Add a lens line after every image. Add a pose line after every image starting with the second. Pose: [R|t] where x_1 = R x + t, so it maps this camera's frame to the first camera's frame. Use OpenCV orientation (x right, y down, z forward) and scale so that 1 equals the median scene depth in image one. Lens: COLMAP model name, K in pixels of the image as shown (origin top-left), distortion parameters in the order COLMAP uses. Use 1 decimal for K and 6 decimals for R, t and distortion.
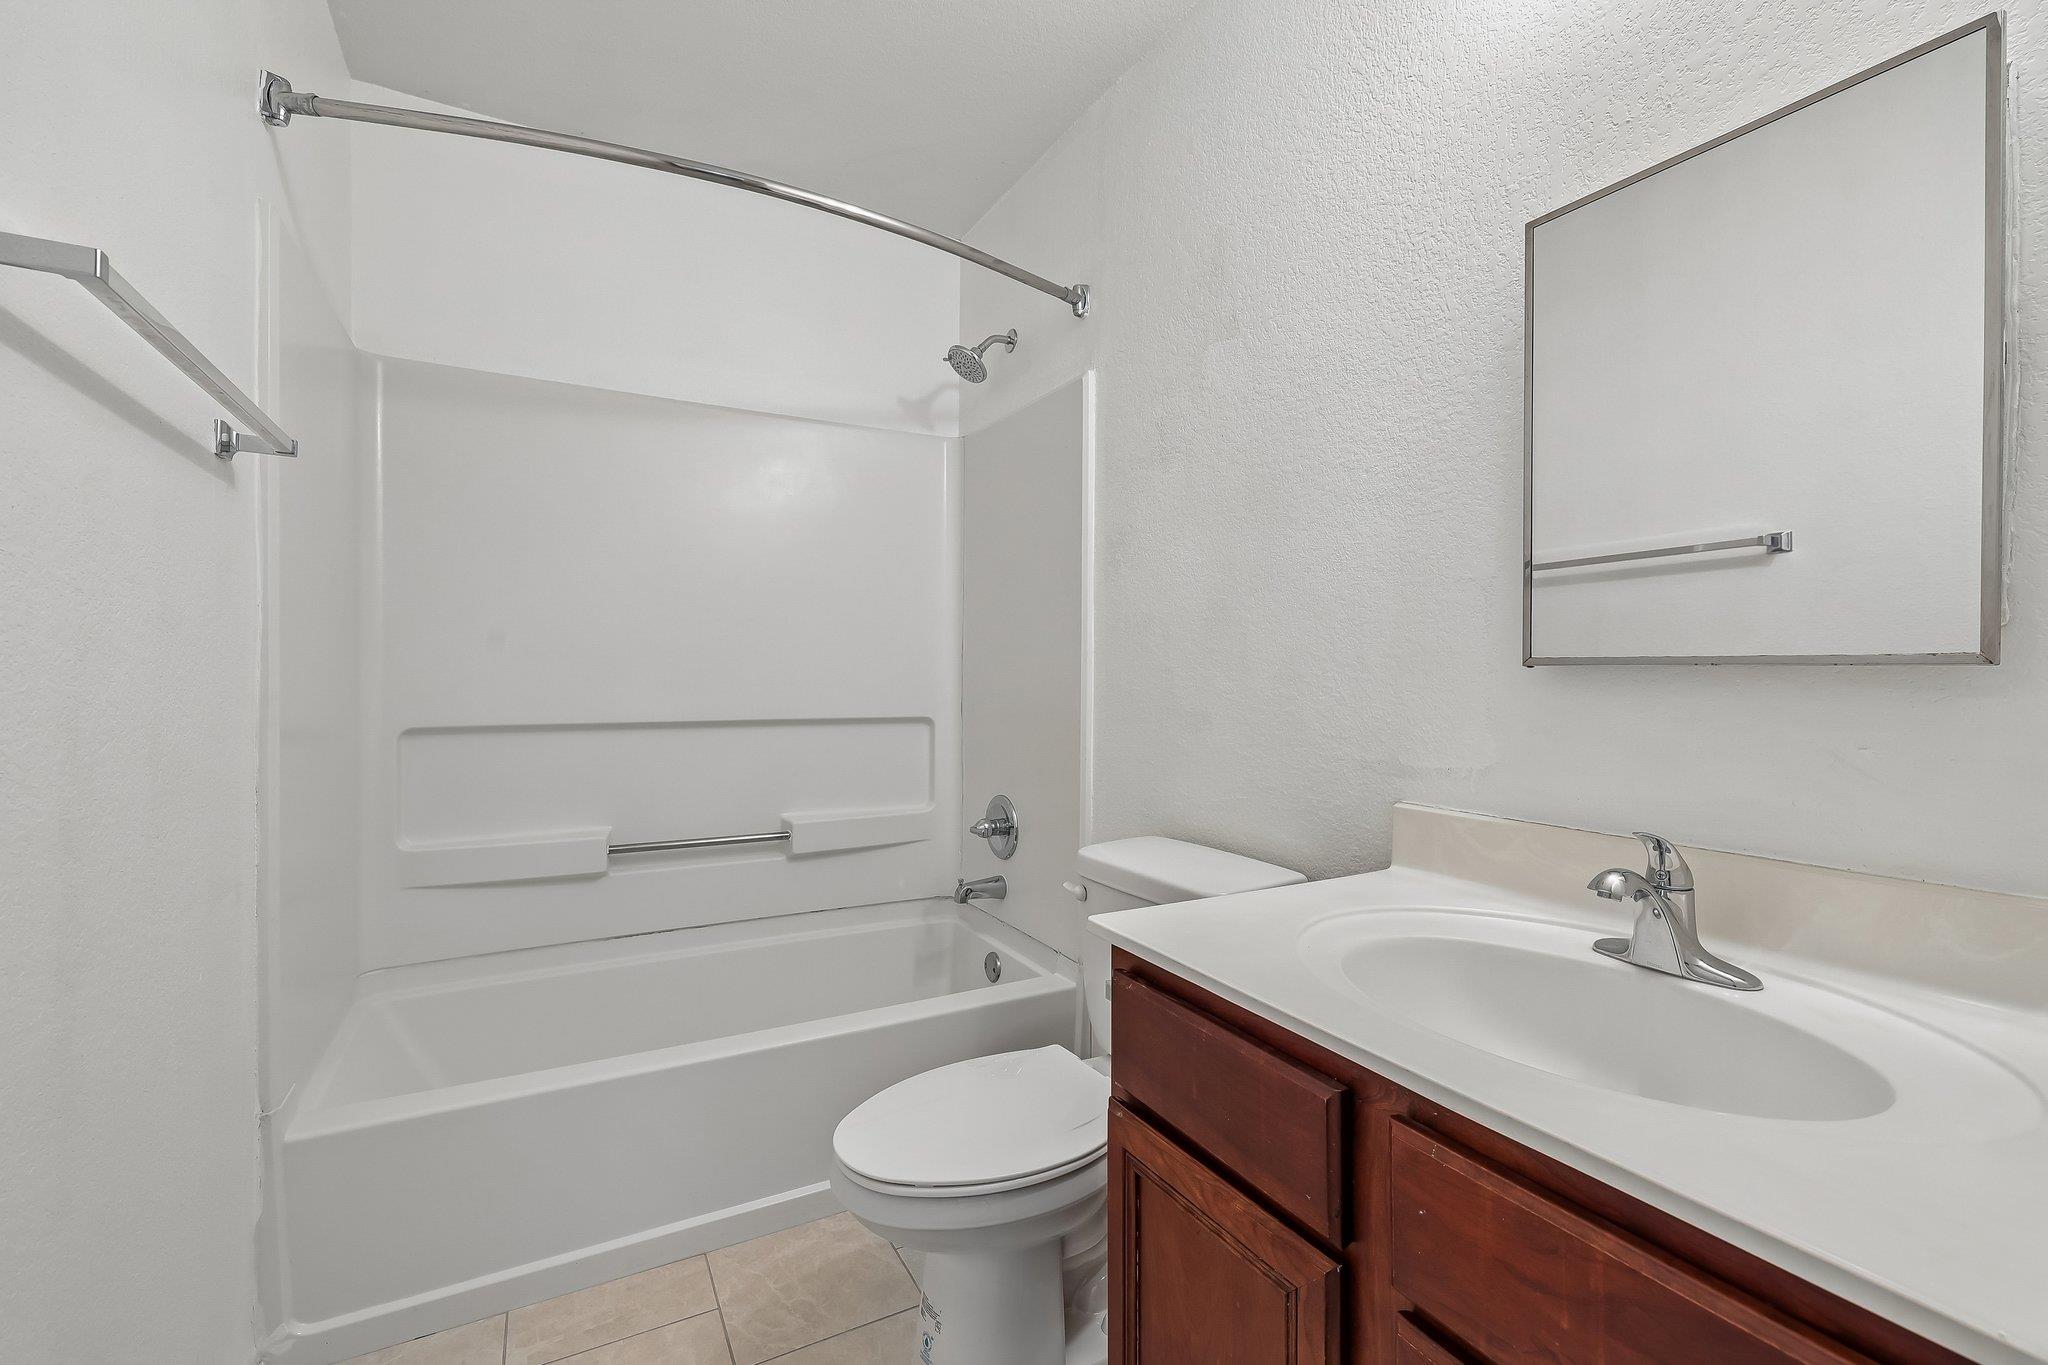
lens RADIAL K [[871.2, 0, 1023.8], [0, 871.2, 678.0], [0, 0, 1]] dist [-0.001791, -0.000046]
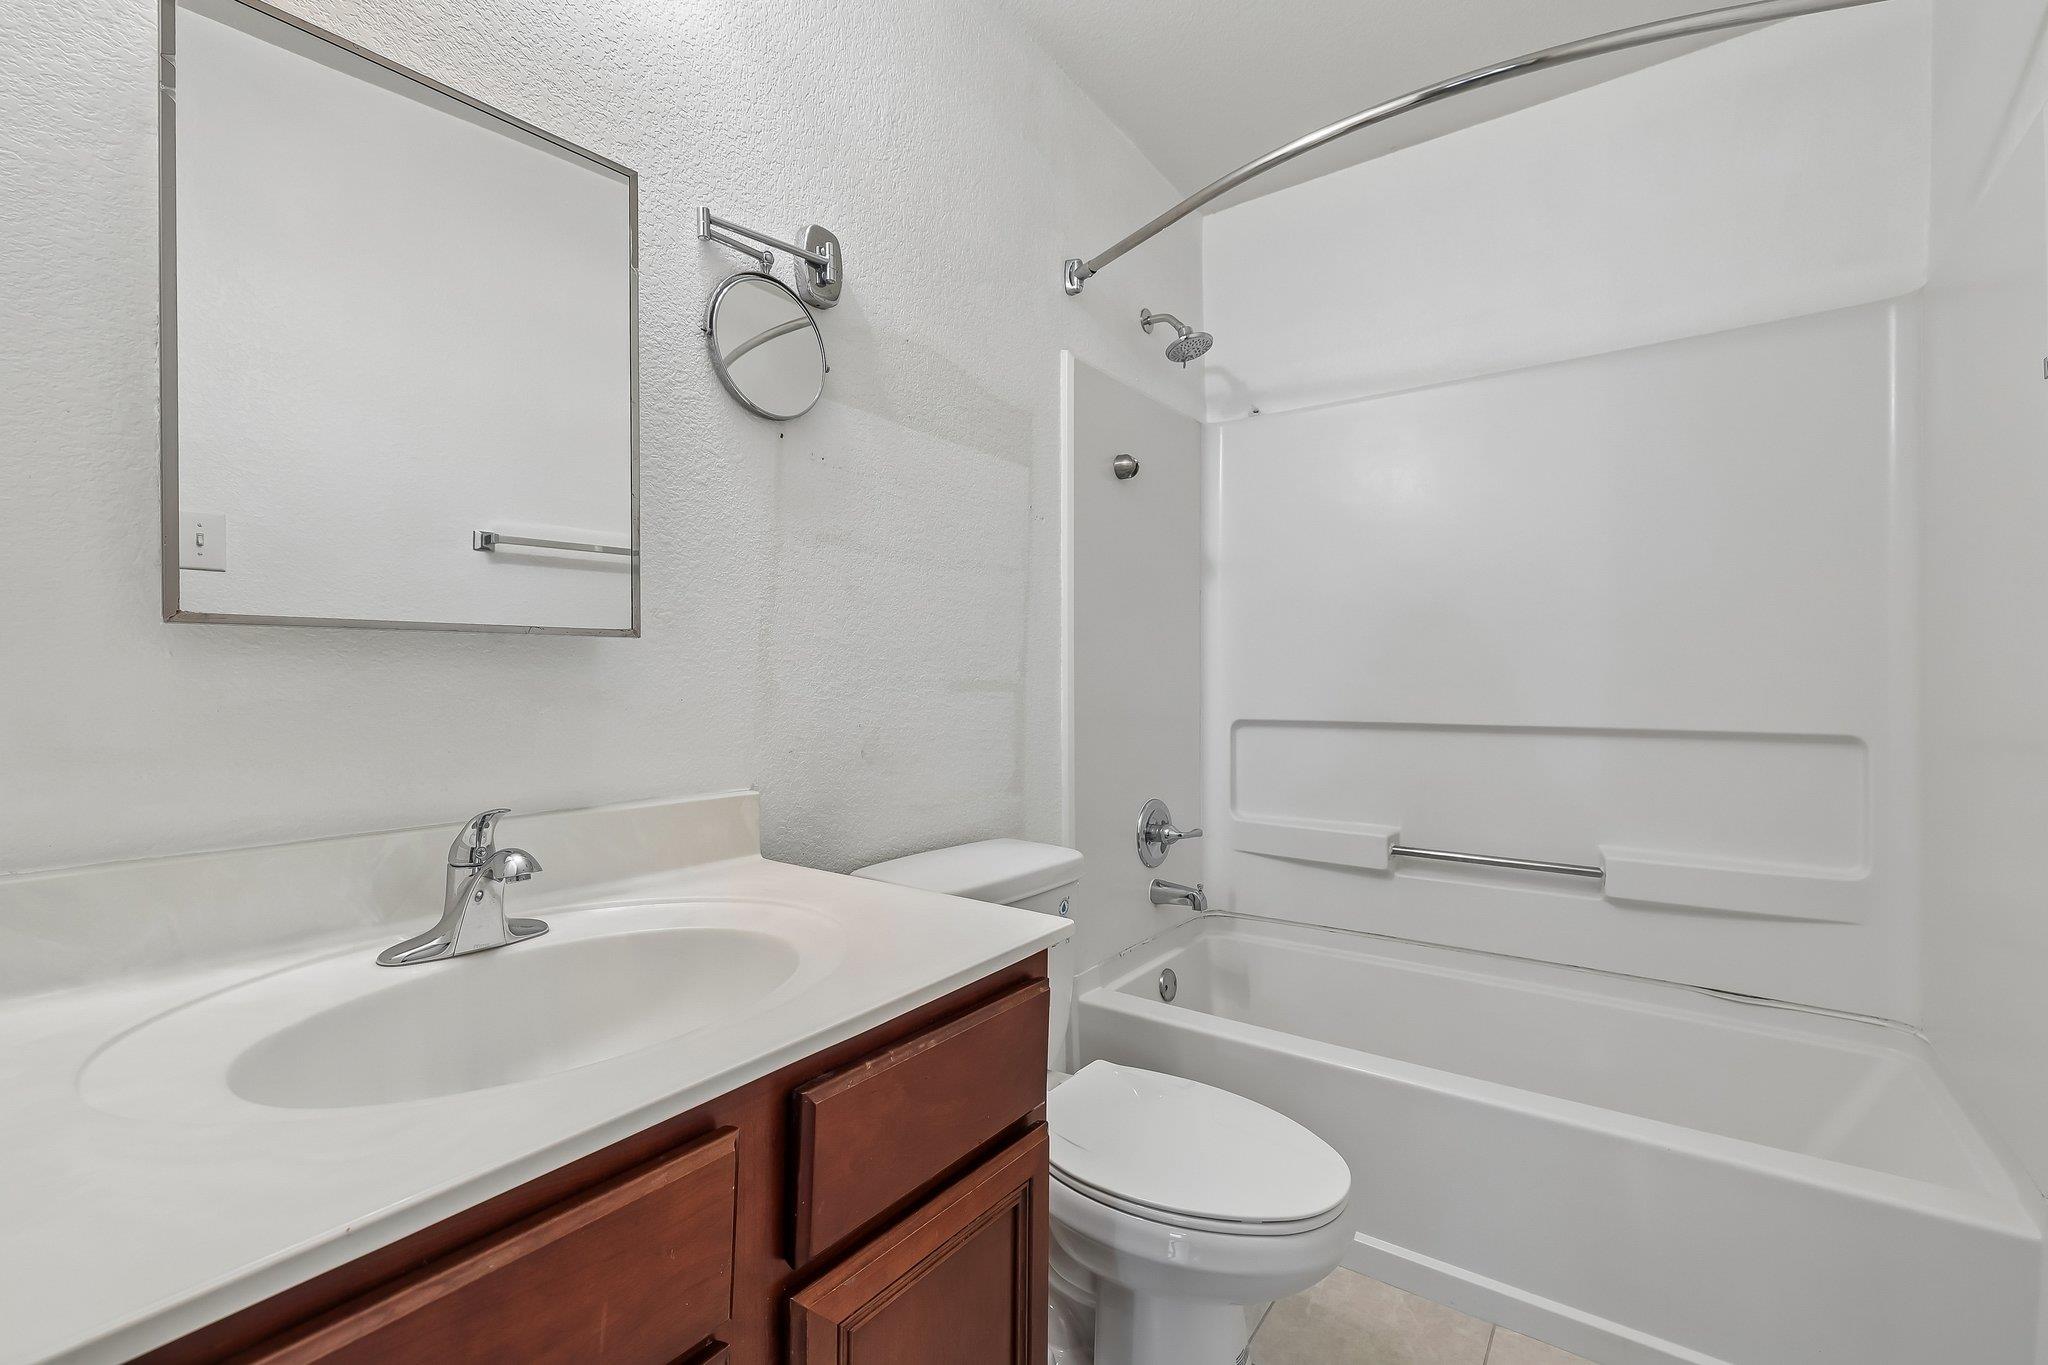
lens RADIAL K [[892.1, 0, 1025.4], [0, 892.1, 677.8], [0, 0, 1]] dist [-0.000925, -0.000053]
pose [[0.425460, -0.009415, -0.904928, 0.258933], [-0.000809, 0.999942, -0.010784, 0.009264], [0.904977, 0.005320, 0.425427, 0.166686]]
